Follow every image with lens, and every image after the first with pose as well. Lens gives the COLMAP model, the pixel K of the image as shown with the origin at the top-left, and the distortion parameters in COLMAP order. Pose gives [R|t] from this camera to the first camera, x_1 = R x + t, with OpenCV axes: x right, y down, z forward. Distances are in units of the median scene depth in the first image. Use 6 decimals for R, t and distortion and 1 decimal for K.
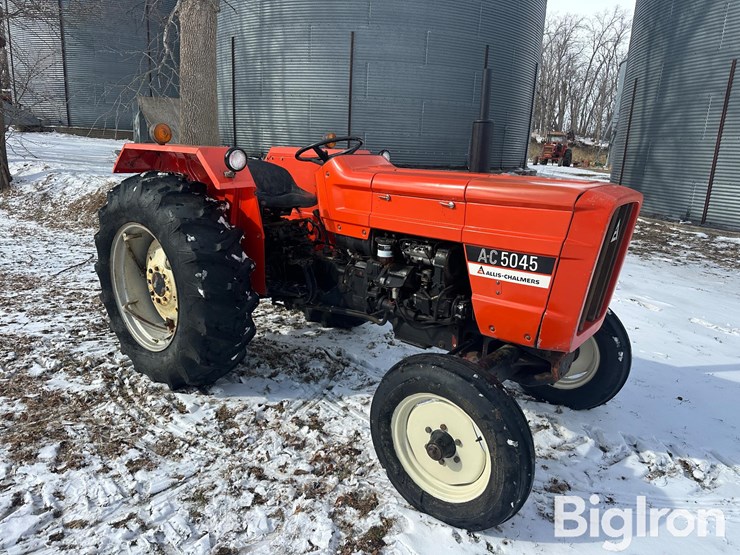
lens RADIAL K [[522.1, 0, 374.4], [0, 522.1, 273.2], [0, 0, 1]] dist [0.035912, -0.047382]
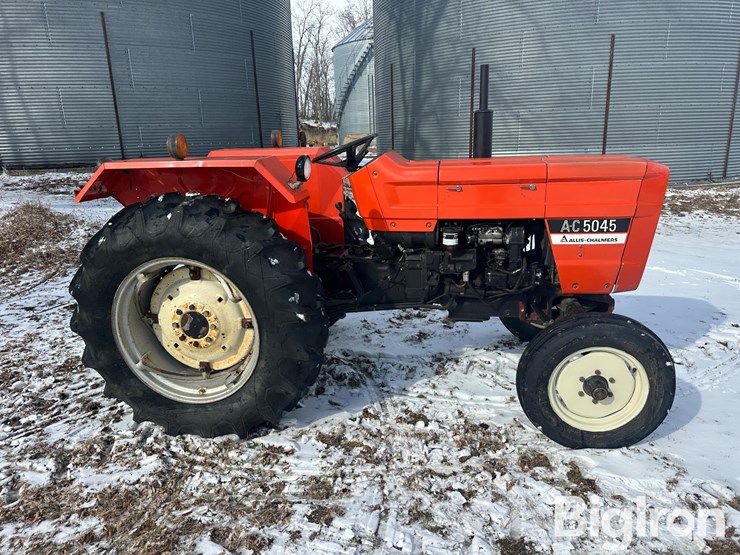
lens RADIAL K [[514.9, 0, 384.5], [0, 514.9, 276.6], [0, 0, 1]] dist [0.028492, -0.032602]
pose [[0.863315, -0.199399, 0.463603, -0.583654], [0.182189, 0.979825, 0.082160, -0.076593], [-0.470632, 0.013534, 0.882226, 0.139267]]
